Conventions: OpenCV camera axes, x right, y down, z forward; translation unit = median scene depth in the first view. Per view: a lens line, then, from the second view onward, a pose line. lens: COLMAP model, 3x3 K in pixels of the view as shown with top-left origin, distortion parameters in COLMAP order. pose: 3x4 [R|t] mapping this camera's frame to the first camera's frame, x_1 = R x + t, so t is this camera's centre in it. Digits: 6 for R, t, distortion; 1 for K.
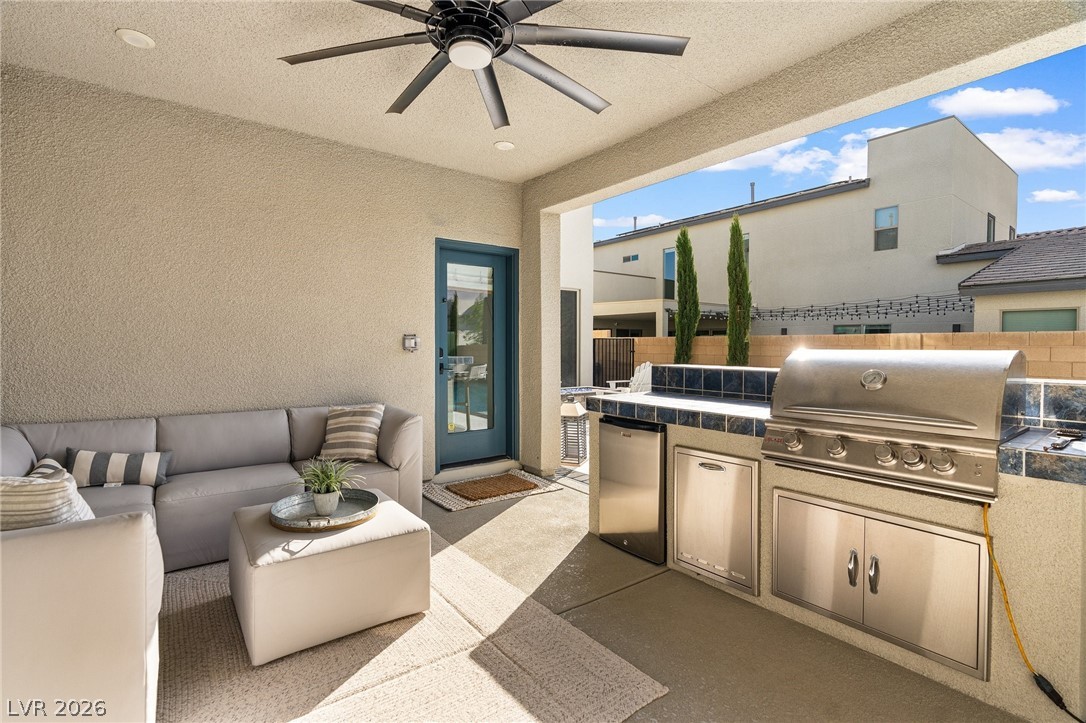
lens RADIAL K [[495.4, 0, 534.2], [0, 495.4, 353.4], [0, 0, 1]] dist [-0.008701, 0.003128]
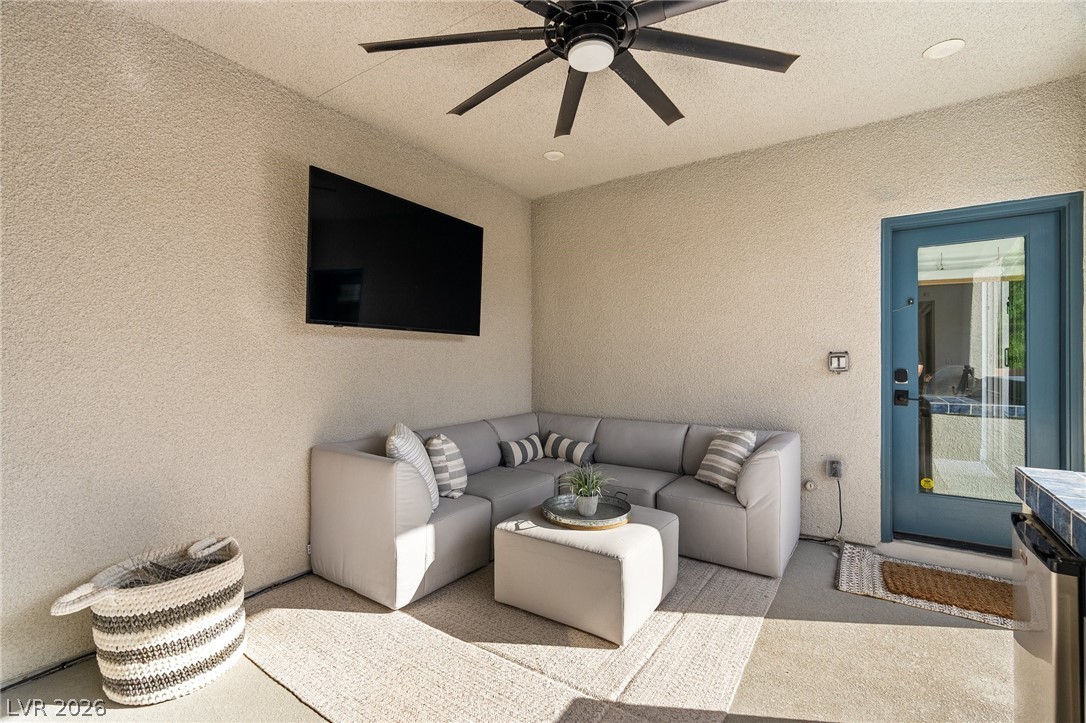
lens RADIAL K [[495.4, 0, 534.2], [0, 495.4, 363.9], [0, 0, 1]] dist [-0.008701, 0.003128]
pose [[0.322439, 0.003066, -0.946585, 0.420718], [-0.014894, 0.999887, -0.001834, -0.011848], [0.946473, 0.014690, 0.322448, 0.354070]]
